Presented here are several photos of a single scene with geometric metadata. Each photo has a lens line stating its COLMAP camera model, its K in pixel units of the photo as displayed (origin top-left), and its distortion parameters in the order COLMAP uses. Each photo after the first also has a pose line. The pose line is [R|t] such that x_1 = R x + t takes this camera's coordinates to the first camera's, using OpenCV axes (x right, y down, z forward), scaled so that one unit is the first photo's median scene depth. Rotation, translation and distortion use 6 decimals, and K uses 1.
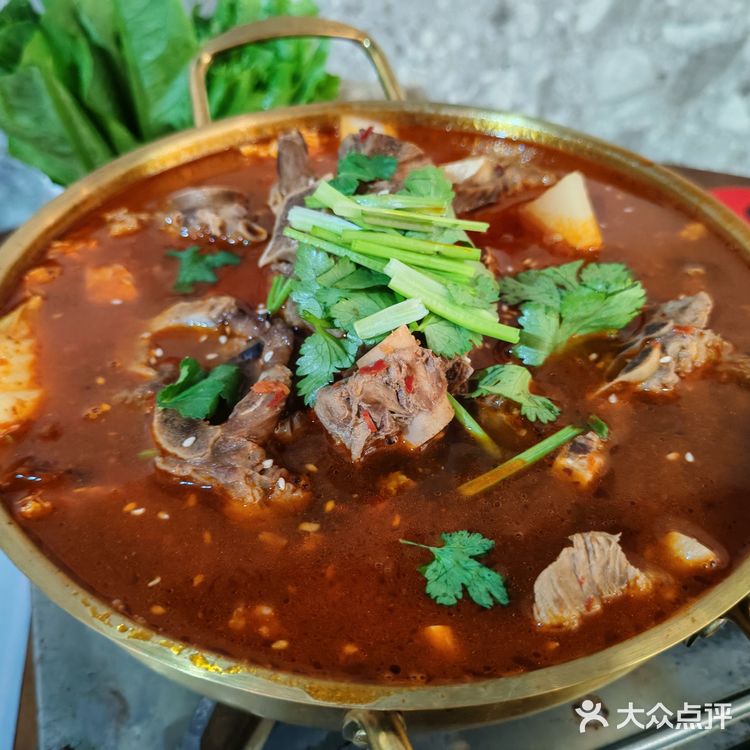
lens RADIAL K [[831.7, 0, 373.2], [0, 831.7, 374.0], [0, 0, 1]] dist [-0.026038, 0.000000]
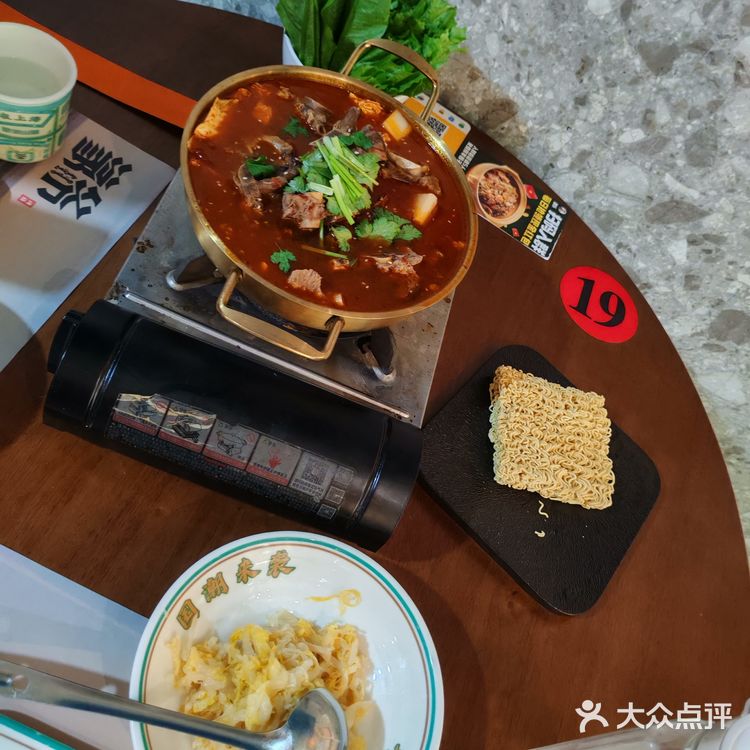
lens RADIAL K [[831.7, 0, 376.7], [0, 831.7, 376.2], [0, 0, 1]] dist [-0.026038, 0.000000]
pose [[0.767588, 0.640839, -0.011567, 0.627469], [-0.629795, 0.757467, 0.172052, -0.190325], [0.119019, -0.124780, 0.985020, -1.970980]]
